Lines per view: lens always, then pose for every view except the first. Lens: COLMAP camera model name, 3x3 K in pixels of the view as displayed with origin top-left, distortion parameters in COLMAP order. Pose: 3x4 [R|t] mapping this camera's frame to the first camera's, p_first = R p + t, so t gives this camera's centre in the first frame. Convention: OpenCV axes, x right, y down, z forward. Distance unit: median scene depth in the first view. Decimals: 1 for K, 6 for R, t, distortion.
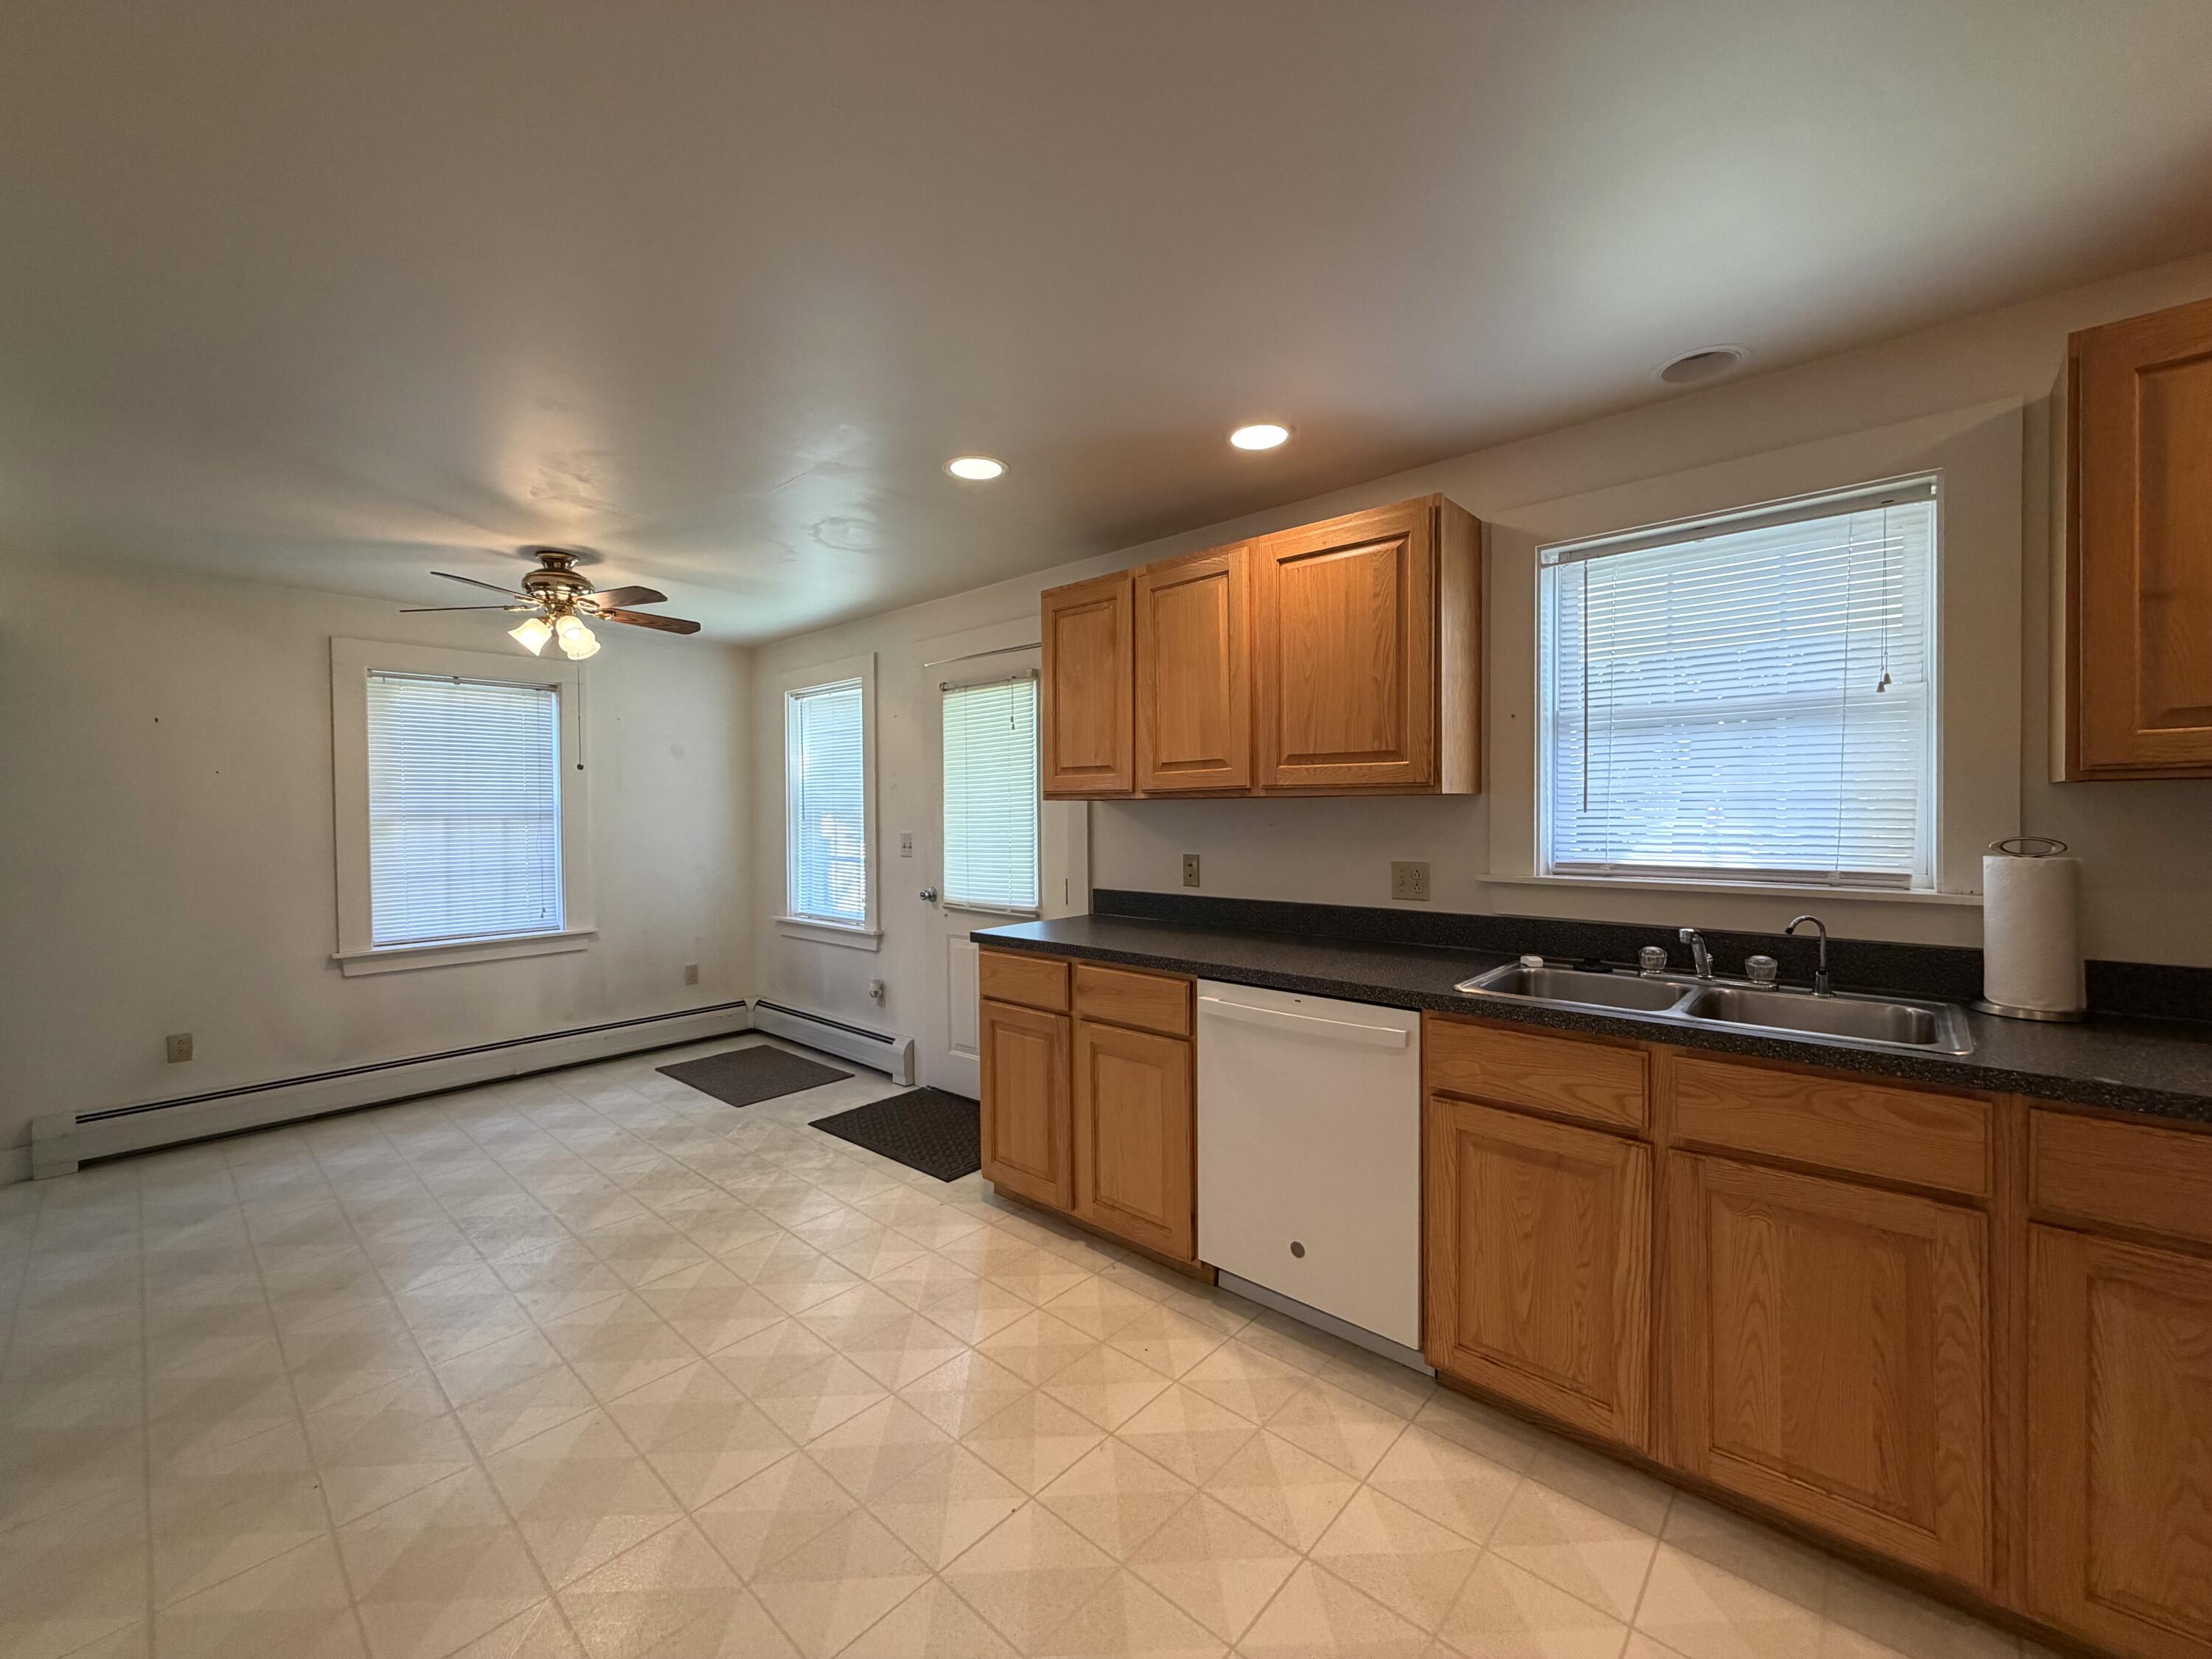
lens RADIAL K [[876.7, 0, 1106.0], [0, 876.7, 829.5], [0, 0, 1]] dist [-0.001192, -0.000217]
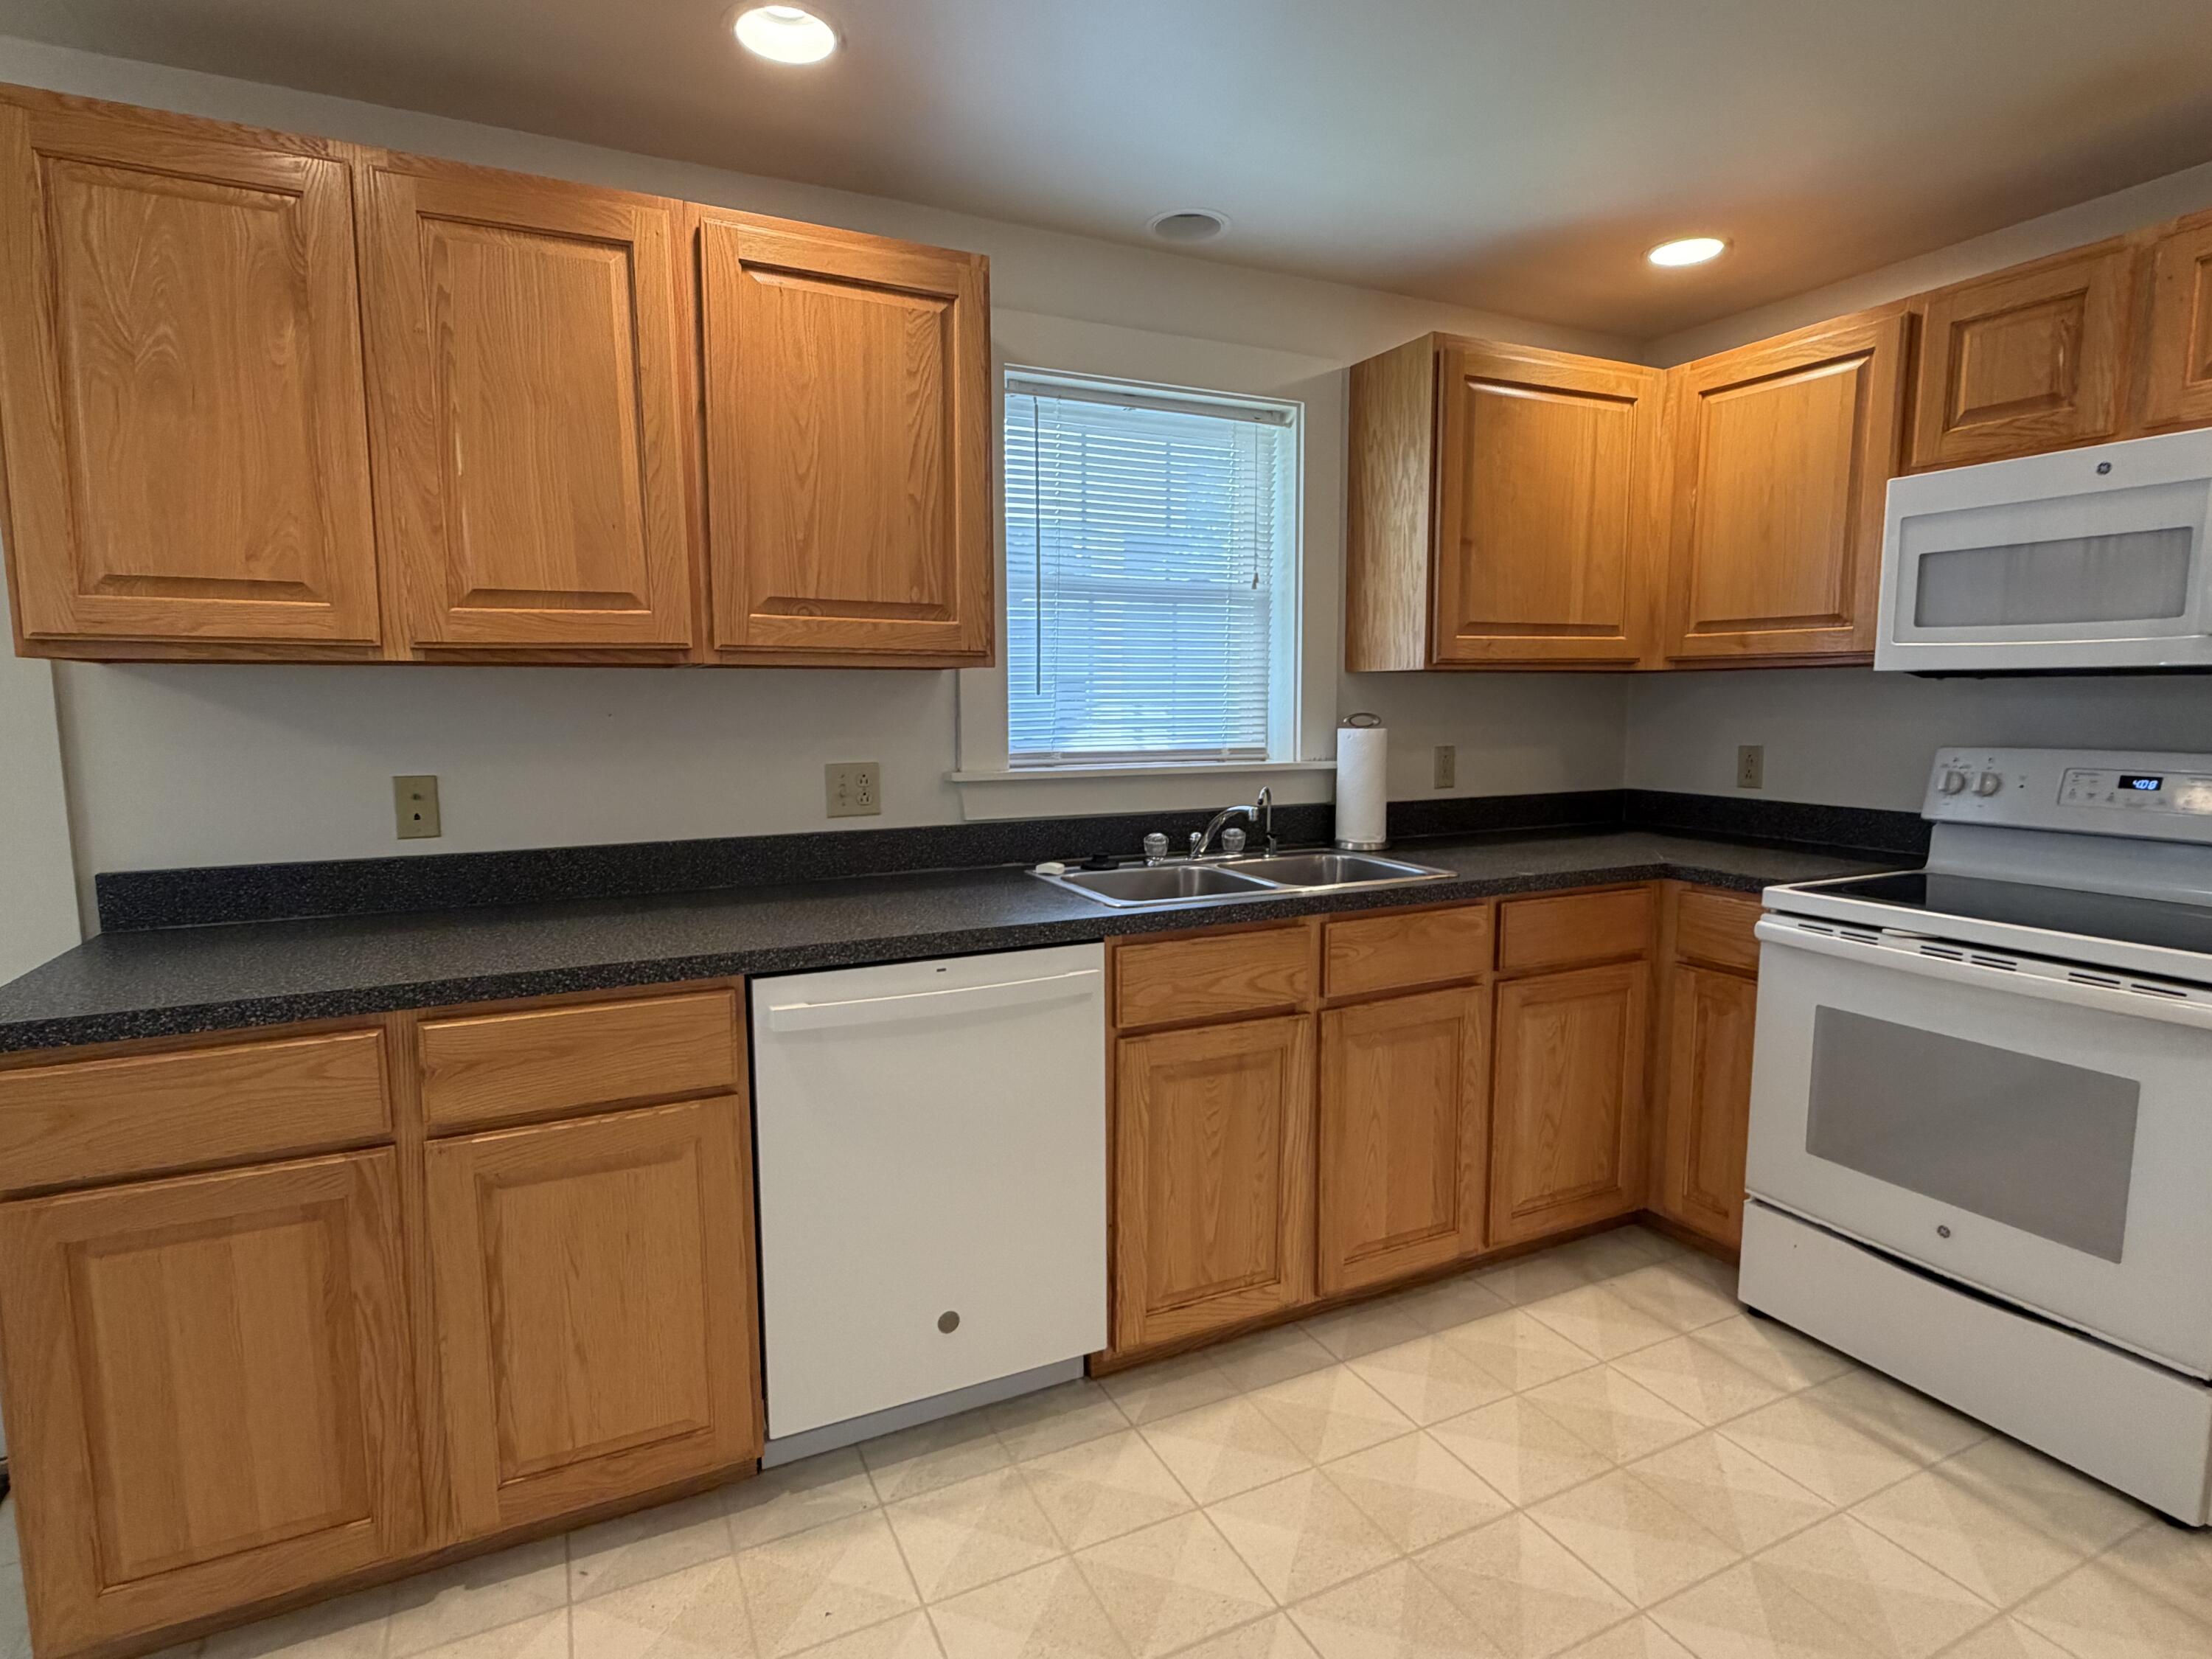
lens RADIAL K [[1138.8, 0, 1094.4], [0, 1138.8, 828.9], [0, 0, 1]] dist [-0.000850, 0.000561]
pose [[0.379617, -0.098638, 0.919870, -0.482261], [0.020669, 0.994956, 0.098160, 0.003483], [-0.924913, -0.018251, 0.379741, 0.507018]]
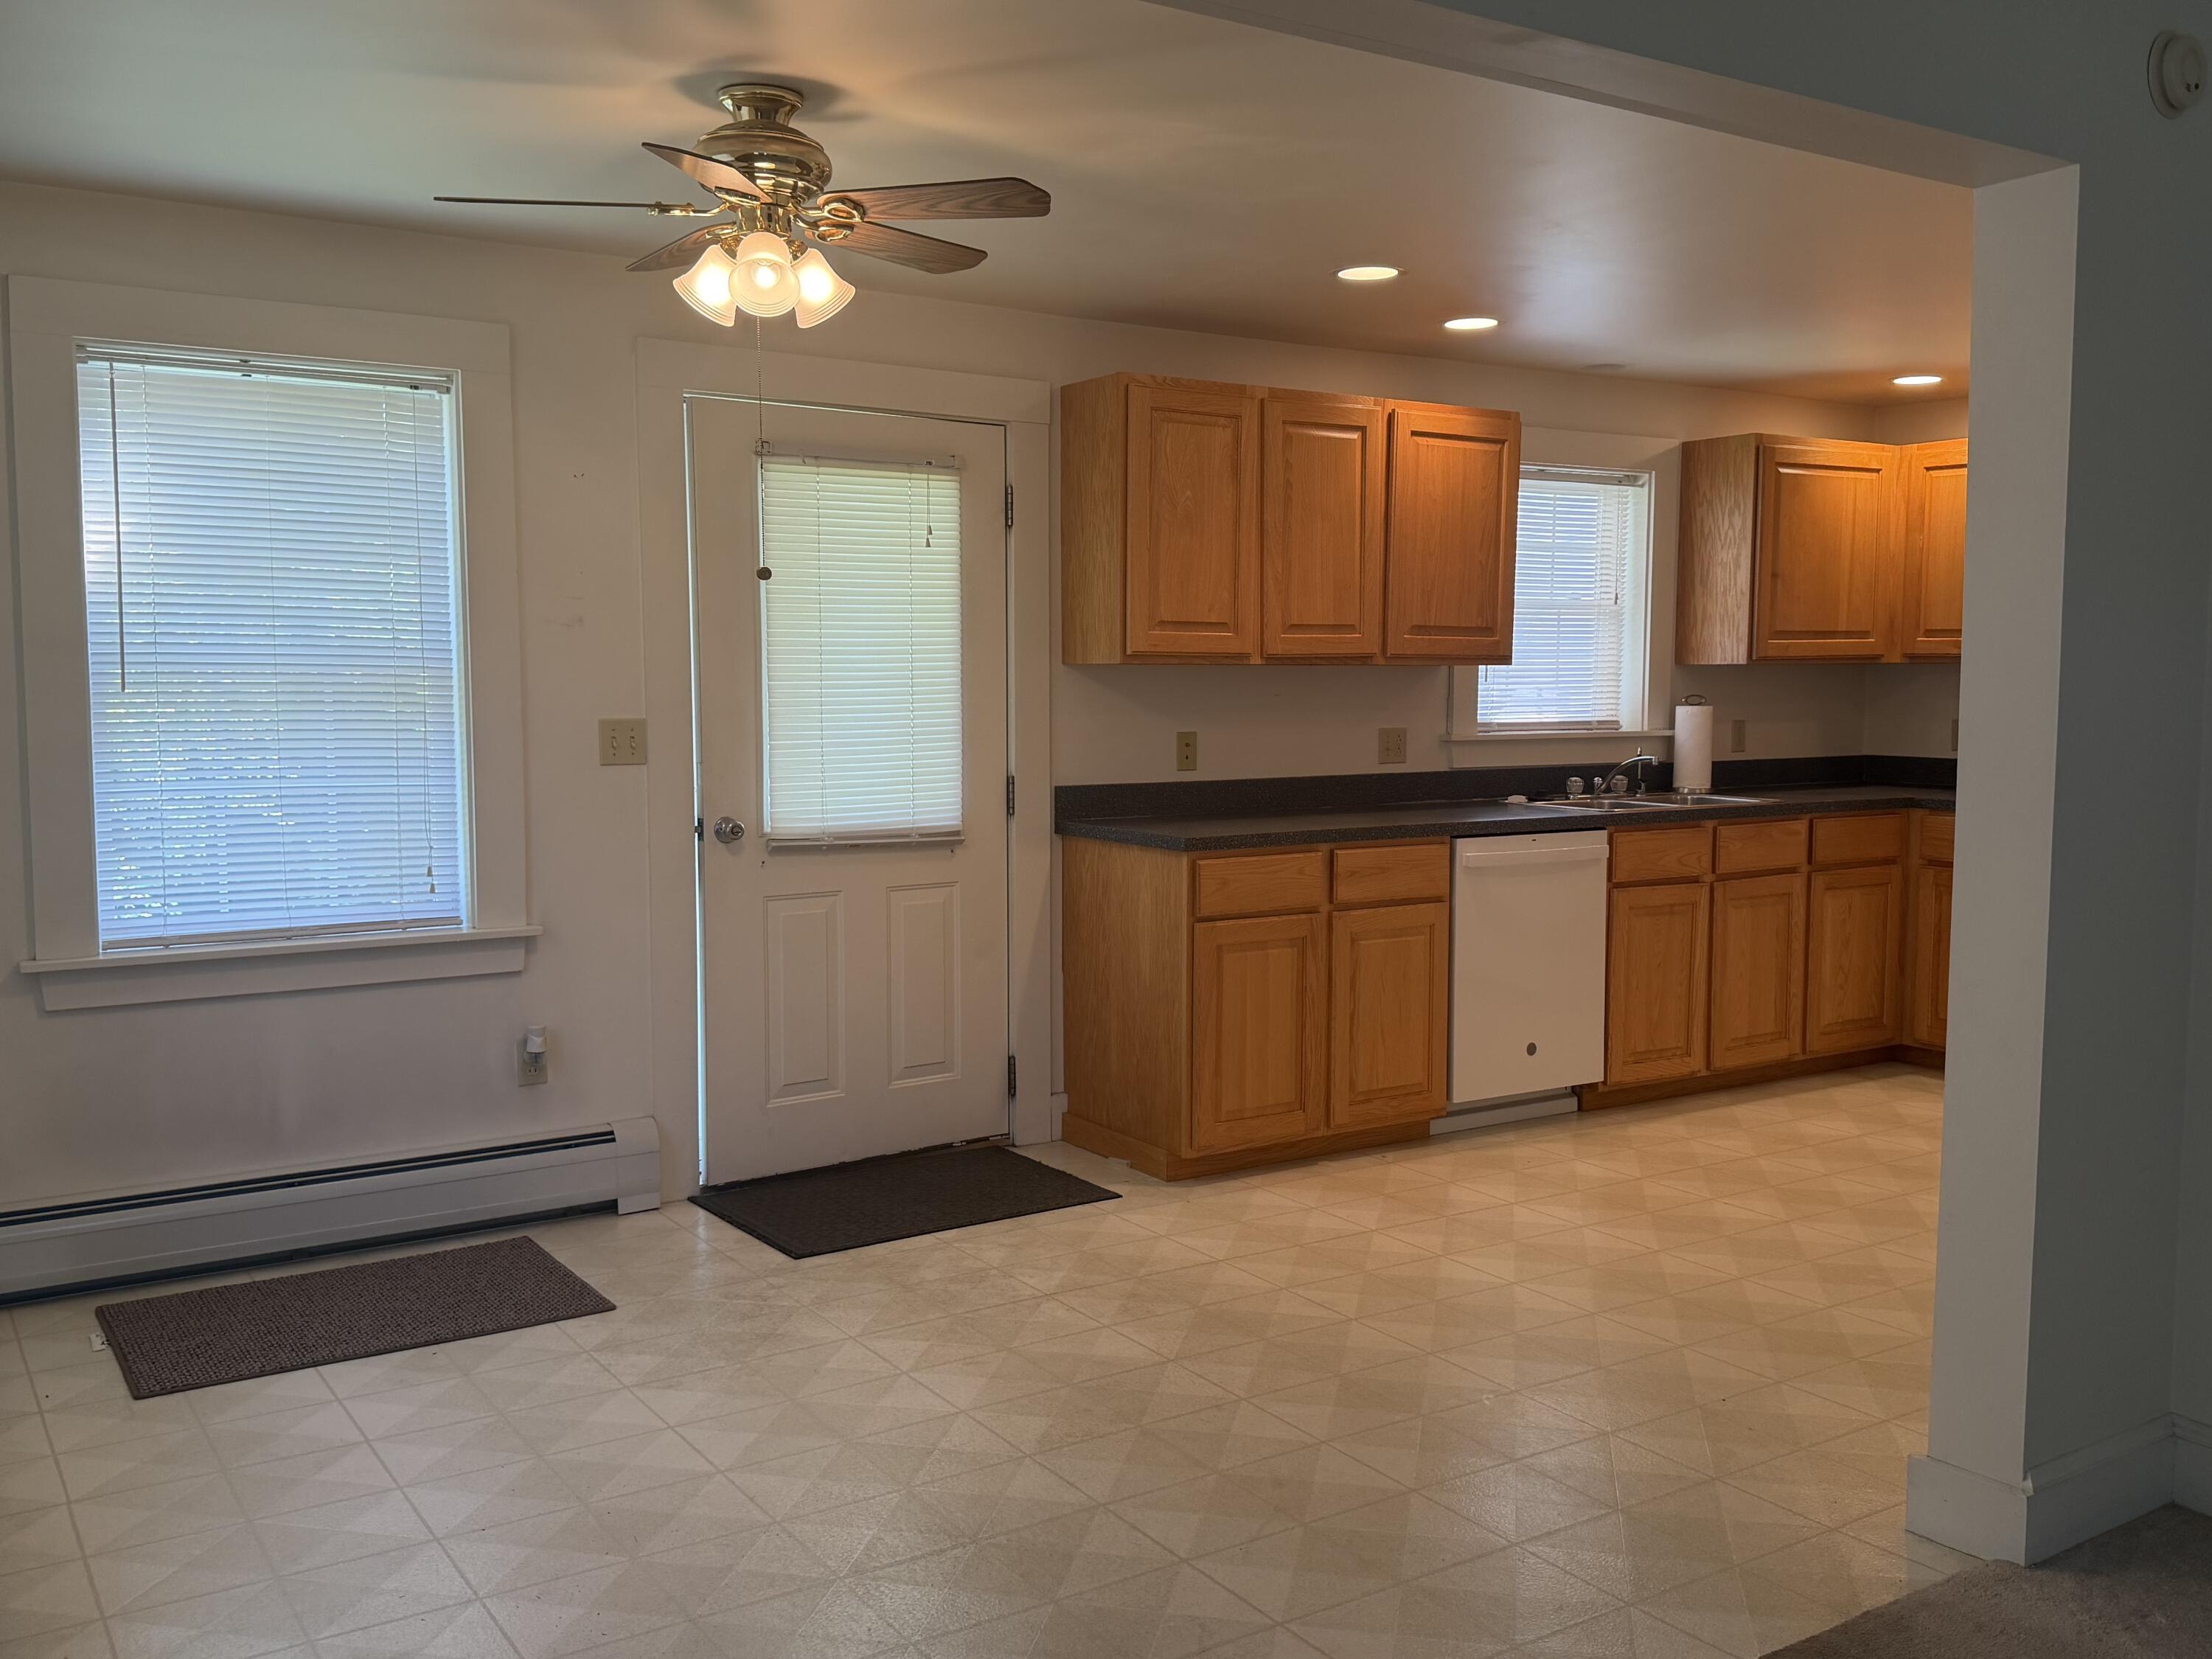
lens RADIAL K [[1924.1, 0, 1109.5], [0, 1924.1, 844.3], [0, 0, 1]] dist [0.179954, -0.386497]
pose [[0.253009, -0.076281, 0.964452, -2.226126], [0.017050, 0.997084, 0.074389, -0.002928], [-0.967314, -0.002377, 0.253572, 0.806777]]
